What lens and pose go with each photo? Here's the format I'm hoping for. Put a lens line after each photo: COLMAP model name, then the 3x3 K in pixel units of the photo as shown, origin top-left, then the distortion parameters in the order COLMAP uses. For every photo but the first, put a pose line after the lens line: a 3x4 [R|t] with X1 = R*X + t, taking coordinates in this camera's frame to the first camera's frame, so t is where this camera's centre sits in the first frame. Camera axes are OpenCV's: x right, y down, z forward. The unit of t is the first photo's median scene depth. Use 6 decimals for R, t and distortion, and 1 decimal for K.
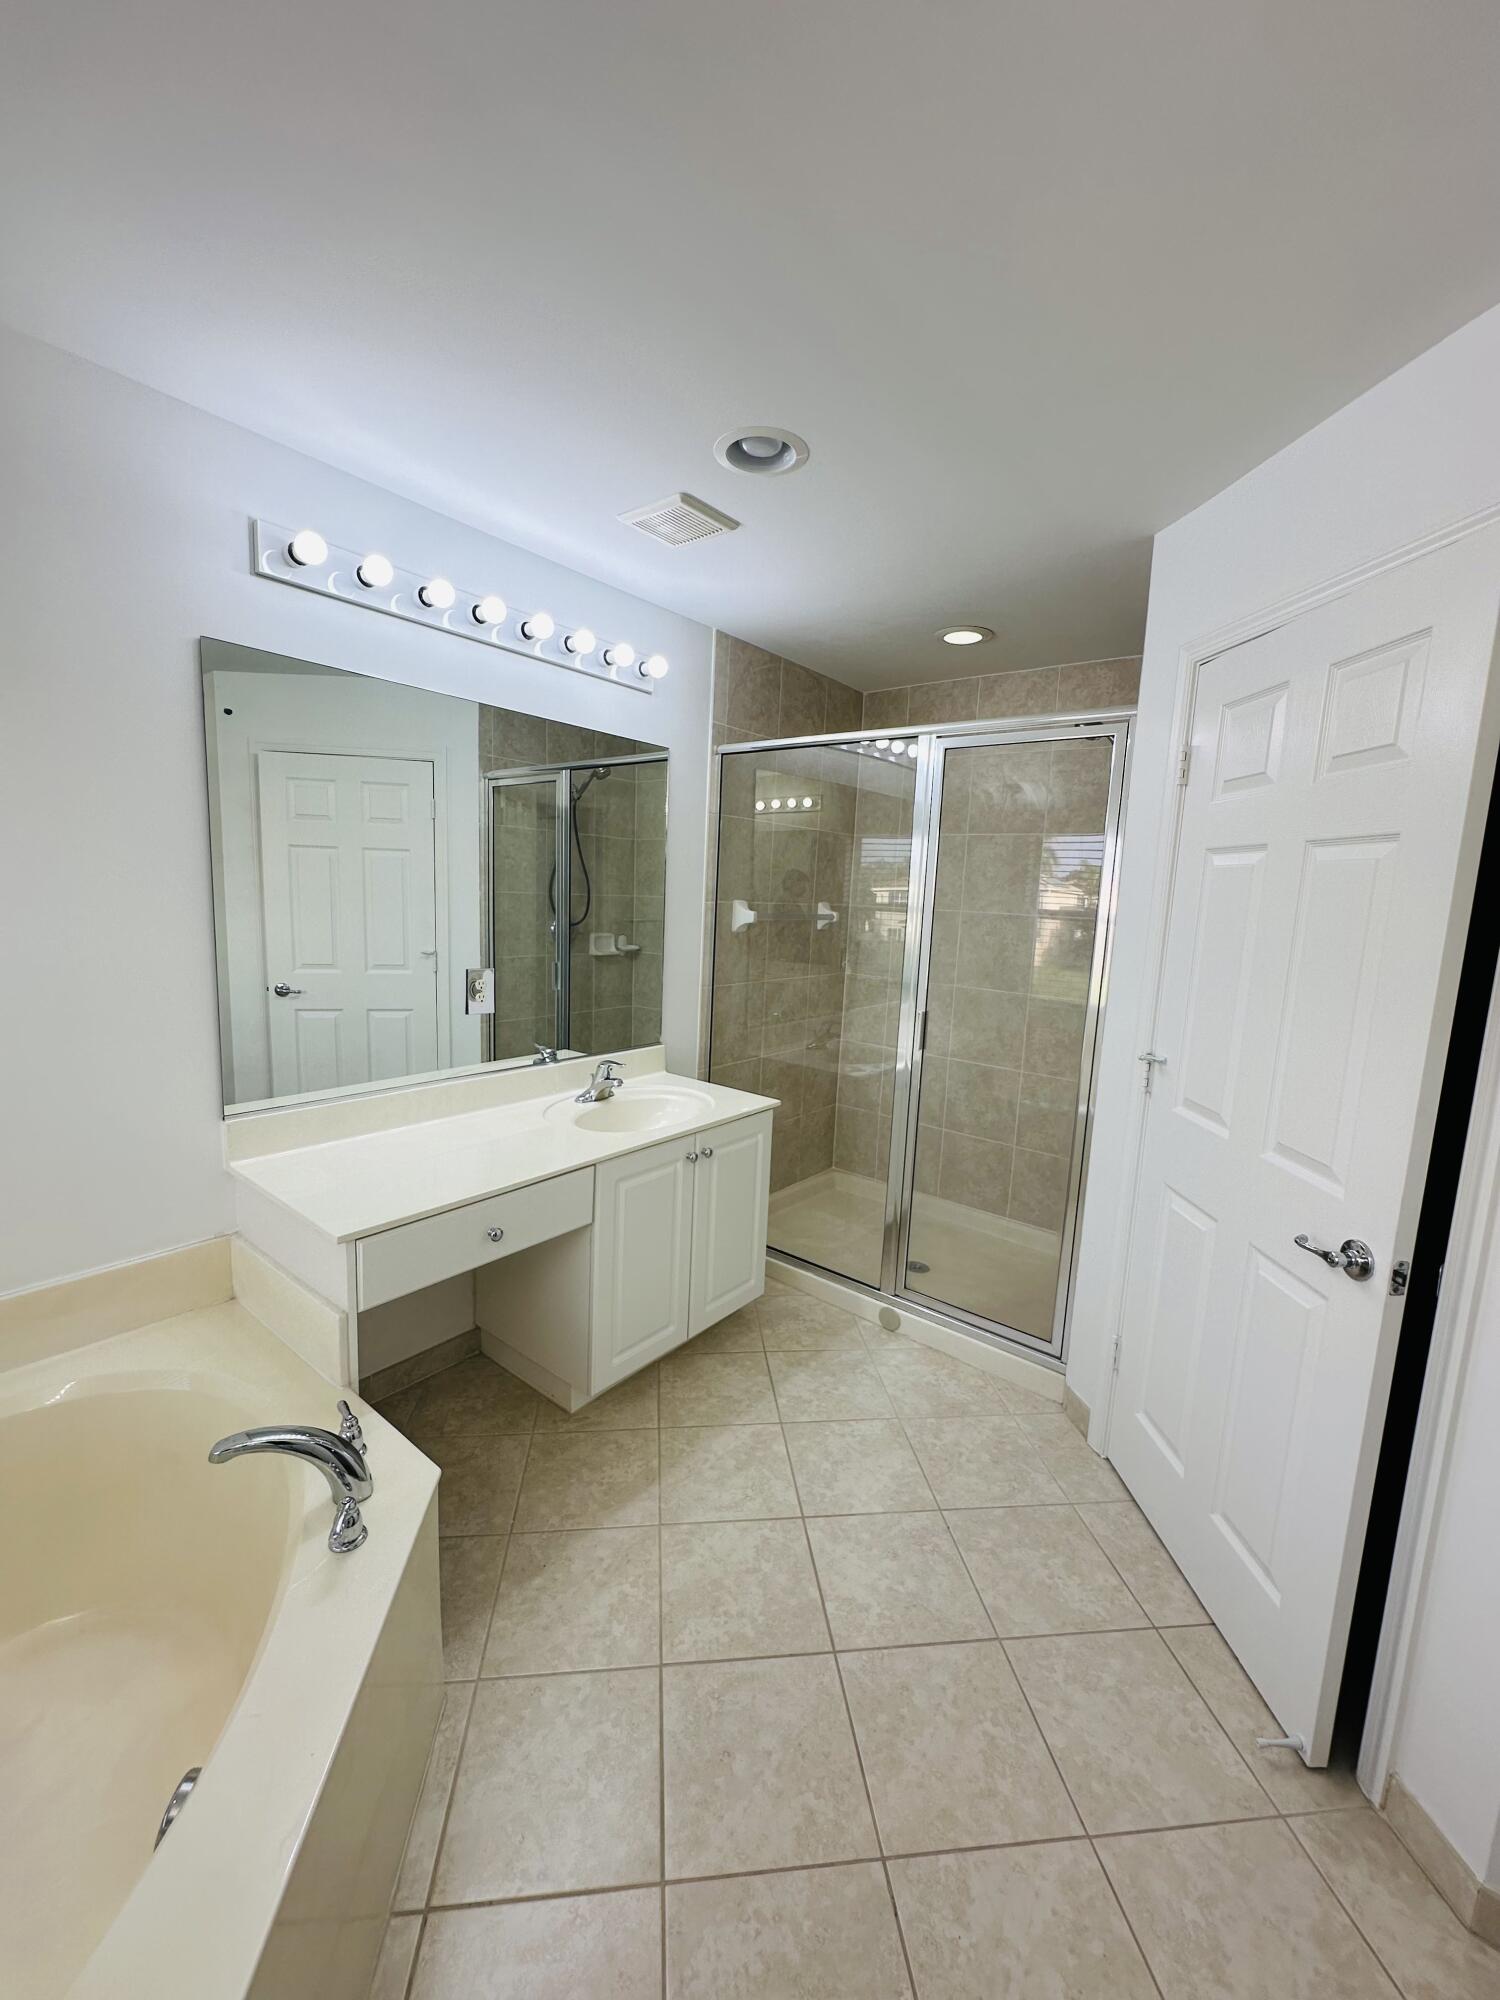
lens RADIAL K [[795.0, 0, 750.0], [0, 795.0, 1000.0], [0, 0, 1]] dist [0.000911, -0.000138]
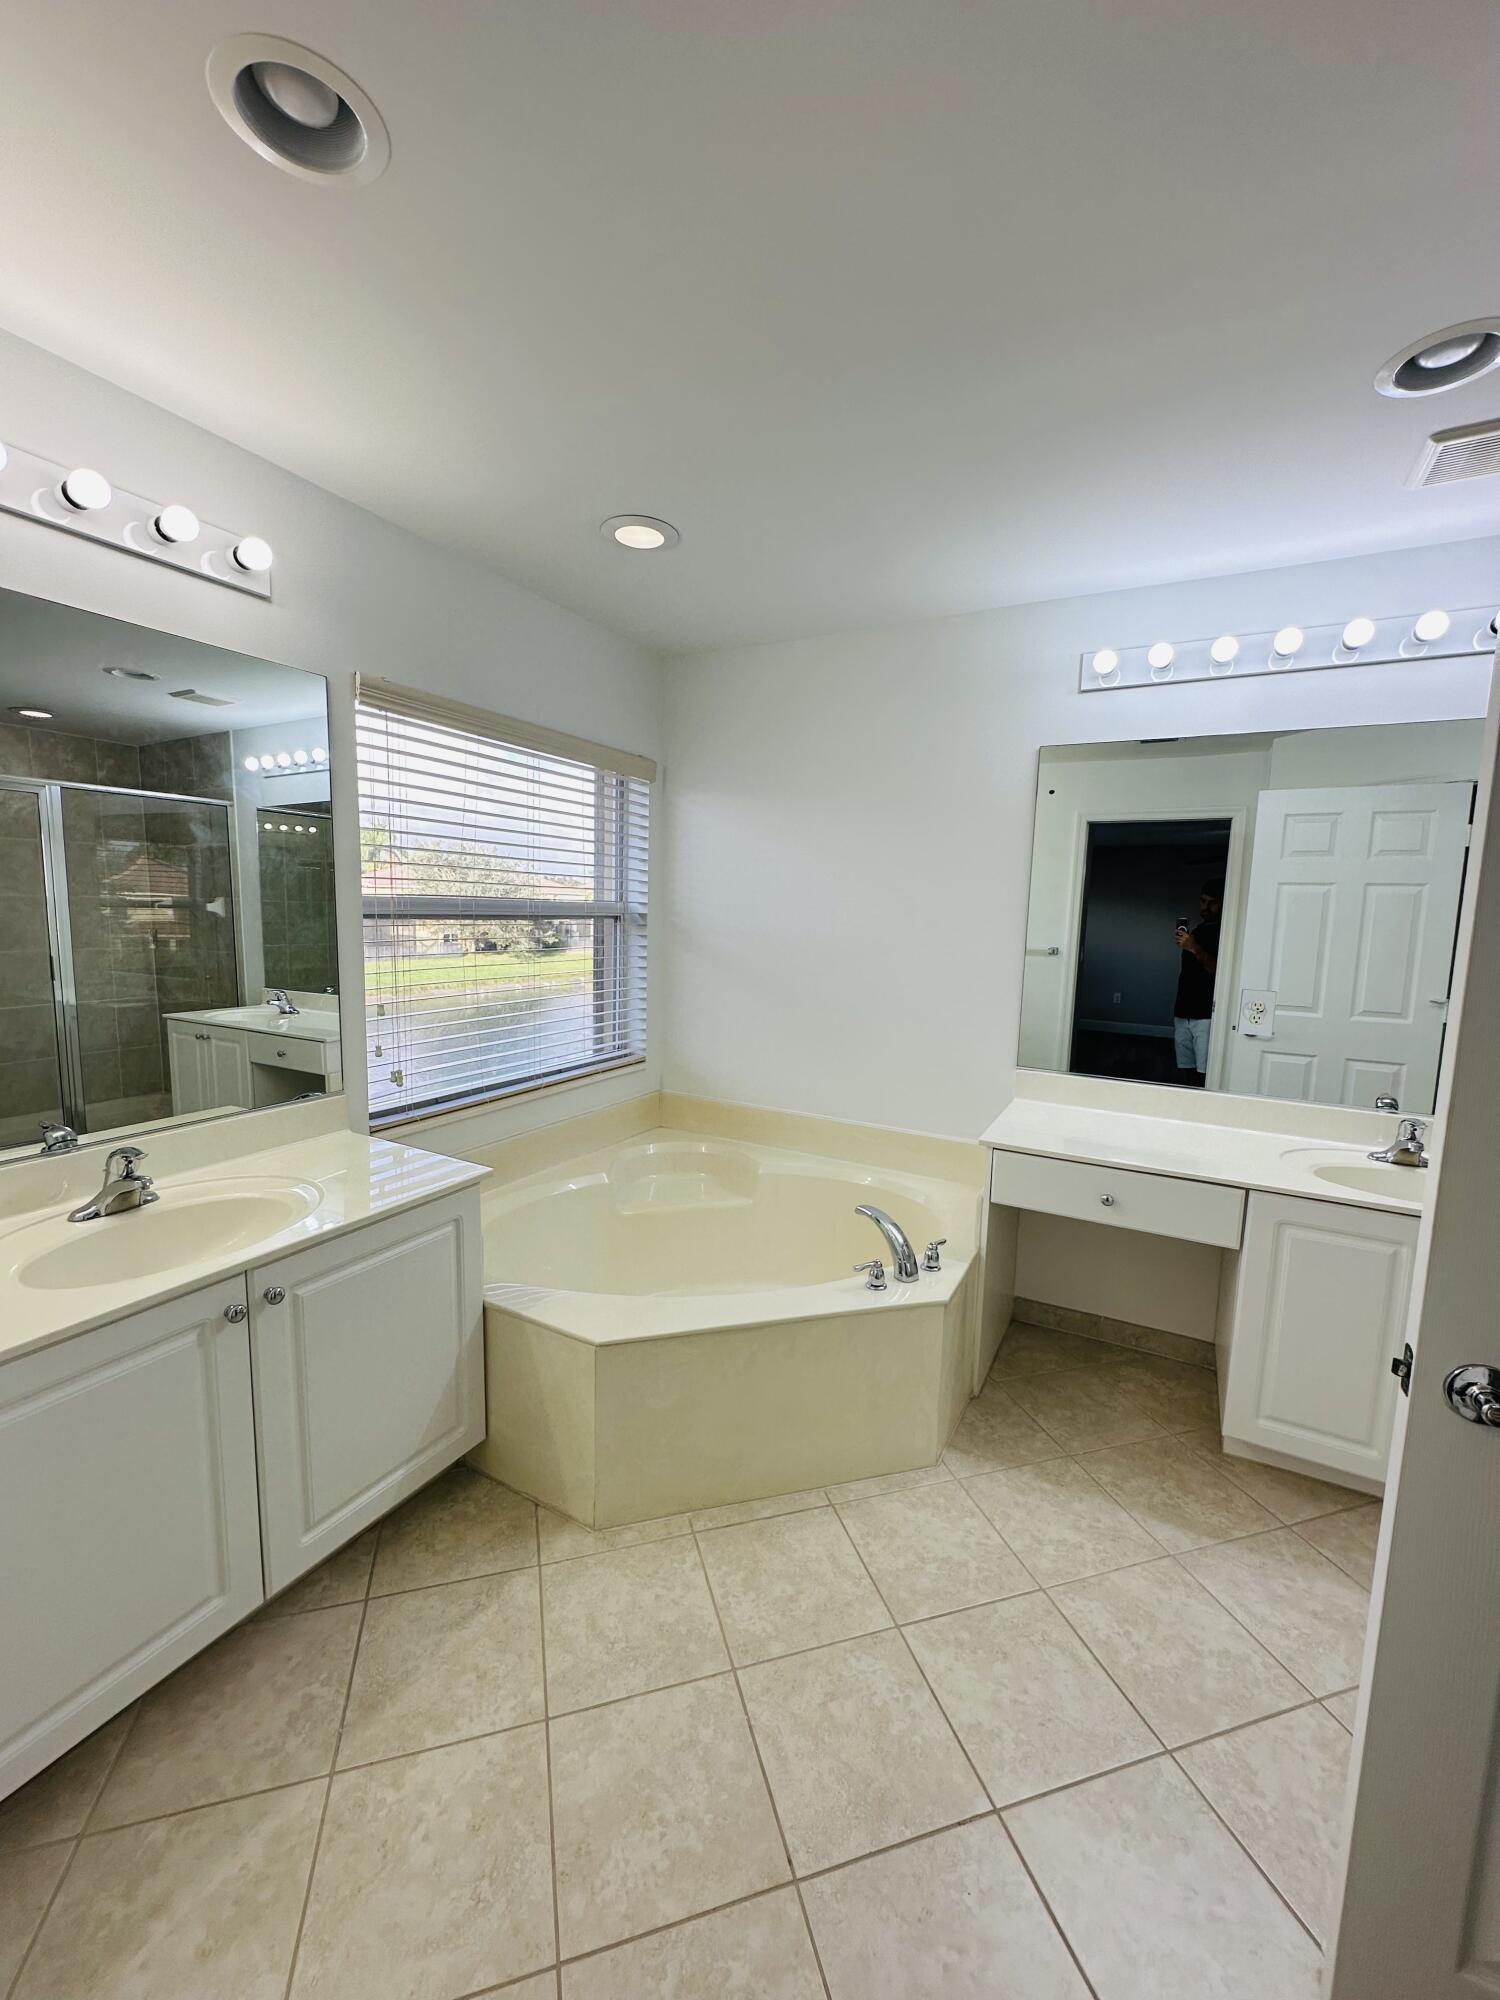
lens RADIAL K [[800.4, 0, 750.0], [0, 800.4, 1000.0], [0, 0, 1]] dist [-0.000921, 0.000582]
pose [[0.164736, 0.069732, -0.983870, 0.753902], [-0.154167, 0.987058, 0.044145, 0.039136], [0.974215, 0.144408, 0.173354, 0.260570]]
